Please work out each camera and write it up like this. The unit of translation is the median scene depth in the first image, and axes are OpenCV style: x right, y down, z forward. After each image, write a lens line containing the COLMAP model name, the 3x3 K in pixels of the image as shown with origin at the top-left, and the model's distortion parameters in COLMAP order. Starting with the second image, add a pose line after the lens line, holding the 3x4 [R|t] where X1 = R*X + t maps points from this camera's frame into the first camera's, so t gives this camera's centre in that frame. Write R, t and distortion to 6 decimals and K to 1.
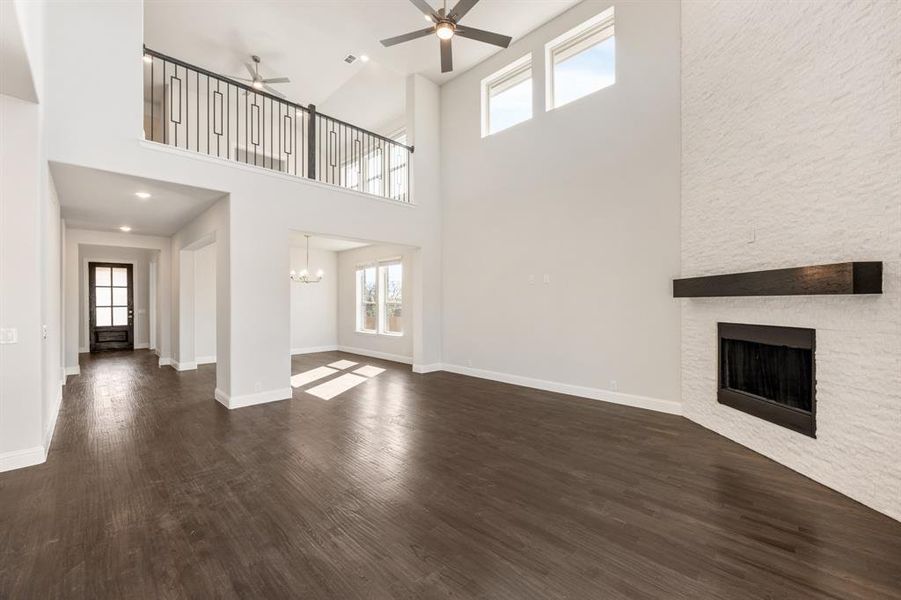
lens RADIAL K [[368.0, 0, 450.5], [0, 368.0, 300.0], [0, 0, 1]] dist [-0.000918, 0.000007]
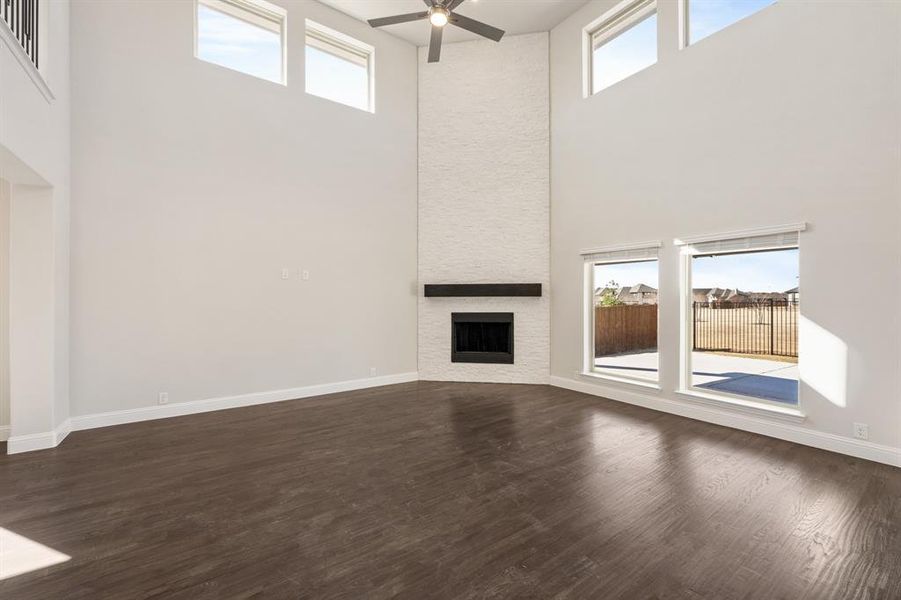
lens RADIAL K [[368.0, 0, 450.5], [0, 368.0, 300.0], [0, 0, 1]] dist [-0.000918, 0.000007]
pose [[0.164198, 0.001827, 0.986426, -0.875267], [-0.002494, 0.999996, -0.001437, 0.007529], [-0.986424, -0.002224, 0.164202, 0.750400]]
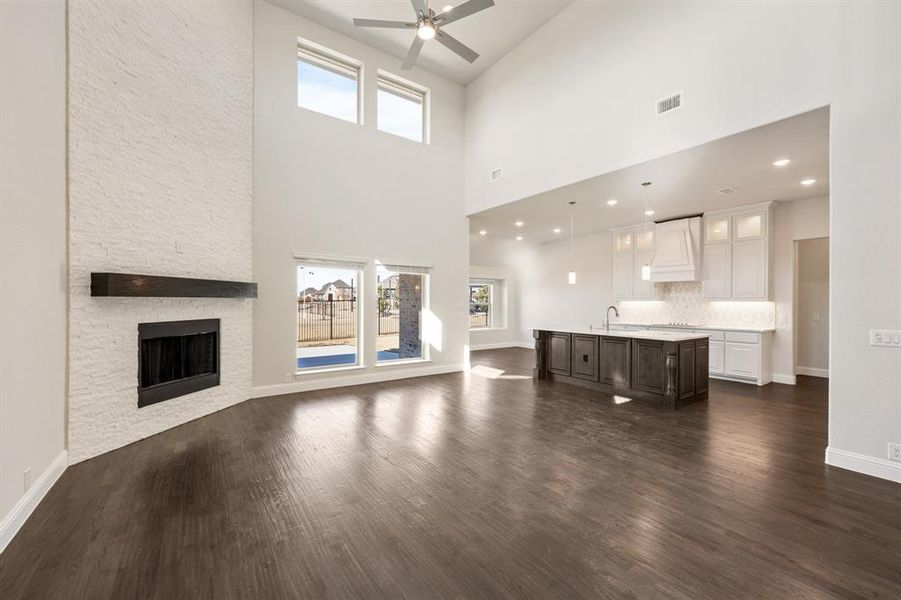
lens RADIAL K [[368.0, 0, 450.5], [0, 368.0, 300.0], [0, 0, 1]] dist [-0.000918, 0.000007]
pose [[-0.985456, -0.000071, 0.169931, -0.229007], [-0.001456, 0.999967, -0.008027, 0.006277], [-0.169925, -0.008158, -0.985423, 1.821087]]
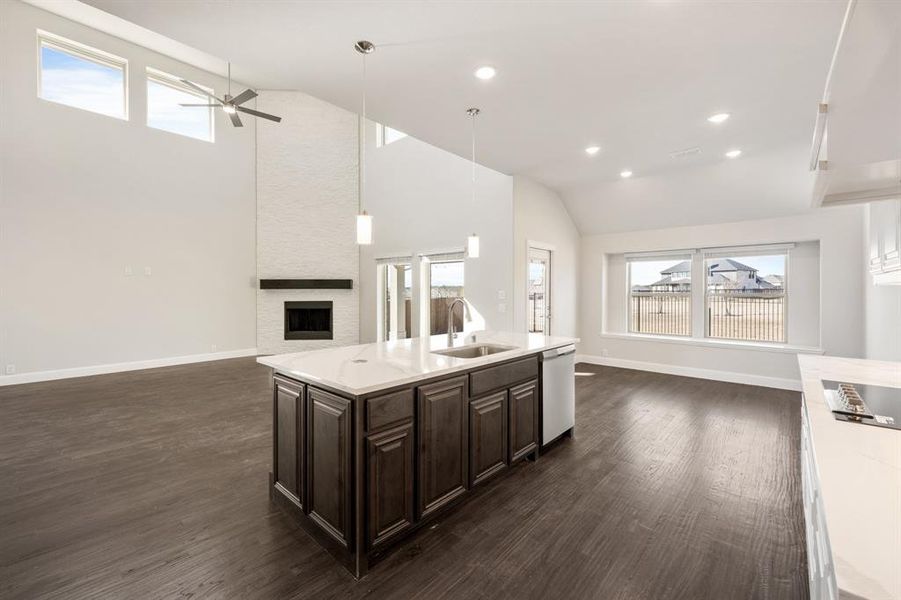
lens RADIAL K [[373.5, 0, 451.8], [0, 373.5, 294.9], [0, 0, 1]] dist [0.000972, 0.000539]
pose [[-0.050406, -0.008012, 0.998697, -1.444150], [-0.002910, 0.999965, 0.007875, 0.005213], [-0.998725, -0.002509, -0.050427, 0.165636]]
